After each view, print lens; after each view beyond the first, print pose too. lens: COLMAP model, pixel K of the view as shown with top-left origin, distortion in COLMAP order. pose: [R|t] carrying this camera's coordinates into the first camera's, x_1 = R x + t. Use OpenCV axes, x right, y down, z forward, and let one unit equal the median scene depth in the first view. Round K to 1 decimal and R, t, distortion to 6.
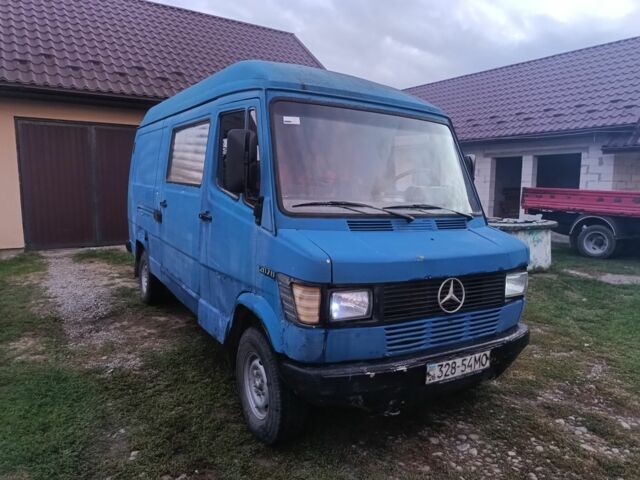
lens RADIAL K [[446.8, 0, 320.0], [0, 446.8, 240.0], [0, 0, 1]] dist [0.084764, -0.099795]
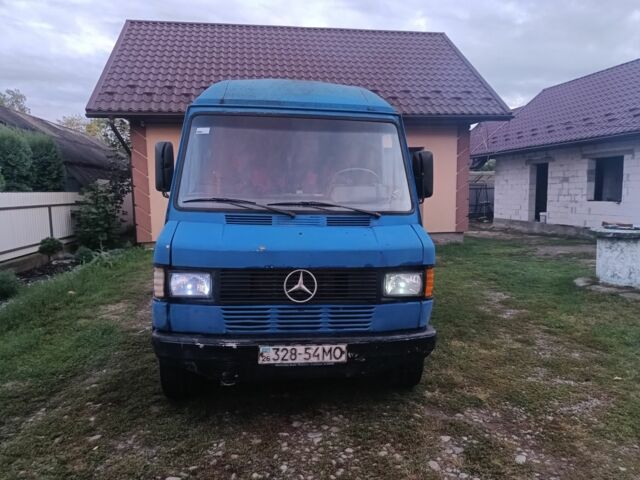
lens RADIAL K [[446.8, 0, 320.0], [0, 446.8, 240.0], [0, 0, 1]] dist [0.084764, -0.099795]
pose [[0.897571, 0.031903, -0.439714, 0.792790], [-0.037662, 0.999281, -0.004376, 0.017303], [0.439258, 0.020488, 0.898127, 0.073490]]
